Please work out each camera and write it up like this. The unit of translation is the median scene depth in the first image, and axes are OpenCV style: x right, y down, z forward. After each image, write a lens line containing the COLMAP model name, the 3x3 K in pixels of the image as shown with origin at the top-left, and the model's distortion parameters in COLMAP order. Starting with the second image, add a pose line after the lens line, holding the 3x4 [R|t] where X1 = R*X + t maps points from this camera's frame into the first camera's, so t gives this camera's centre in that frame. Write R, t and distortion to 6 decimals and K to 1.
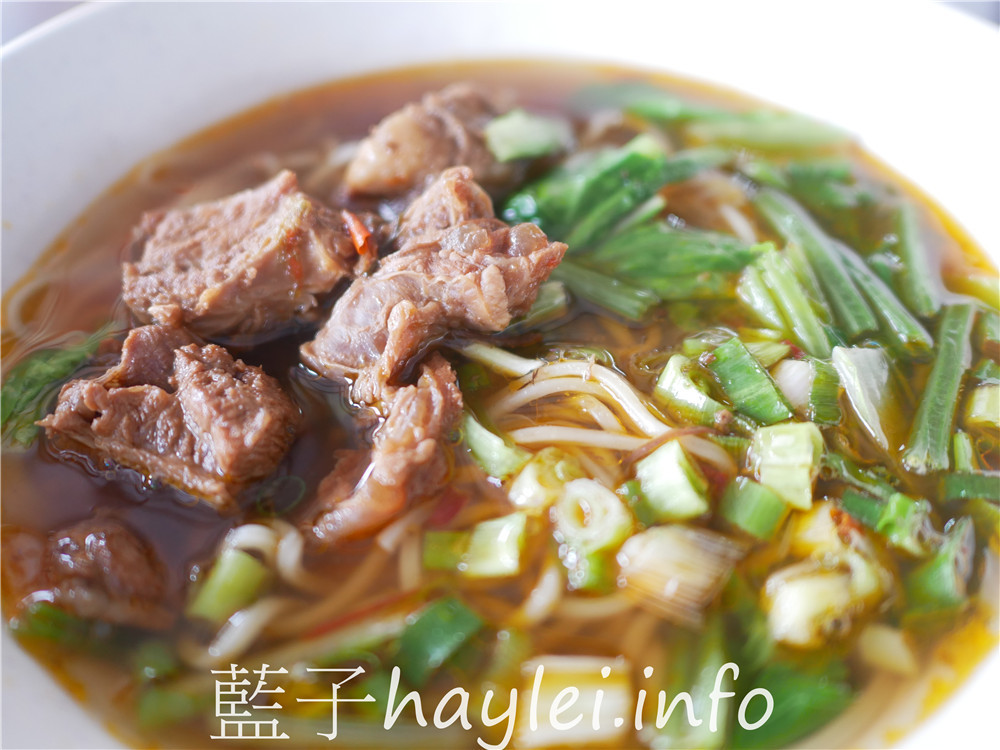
lens RADIAL K [[869.2, 0, 500.0], [0, 869.2, 375.0], [0, 0, 1]] dist [-0.039250, -0.003207]
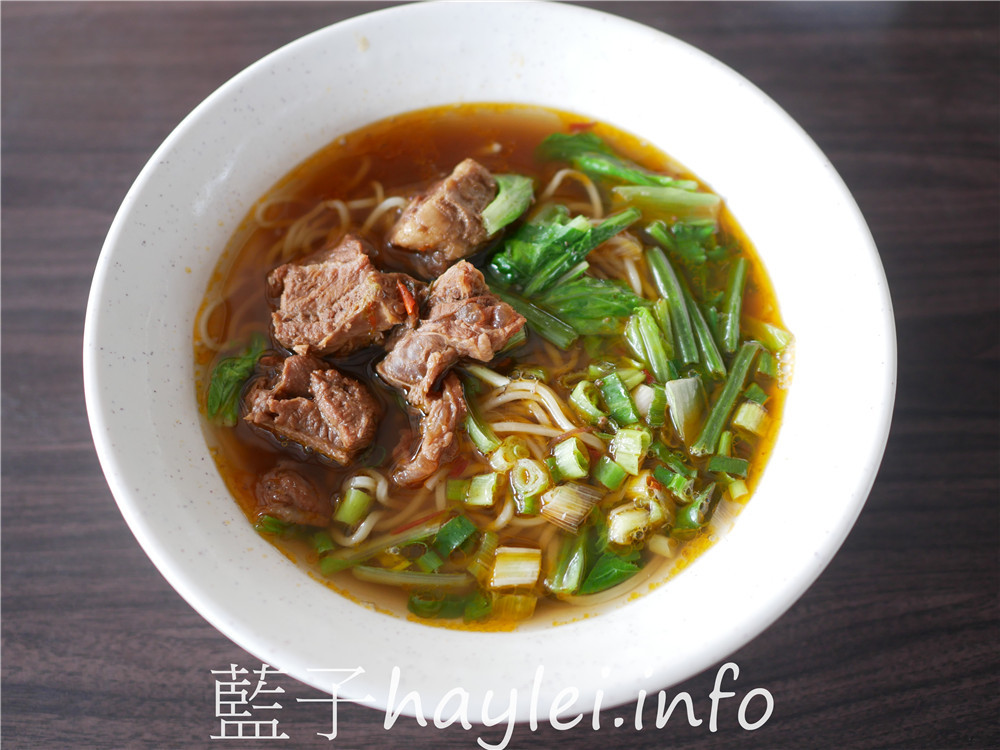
lens RADIAL K [[869.2, 0, 500.0], [0, 869.2, 375.0], [0, 0, 1]] dist [-0.039250, -0.003207]
pose [[0.999422, 0.024559, 0.023490, -0.016767], [-0.030343, 0.956126, 0.291381, -0.590157], [-0.015304, -0.291926, 0.956319, -0.792071]]
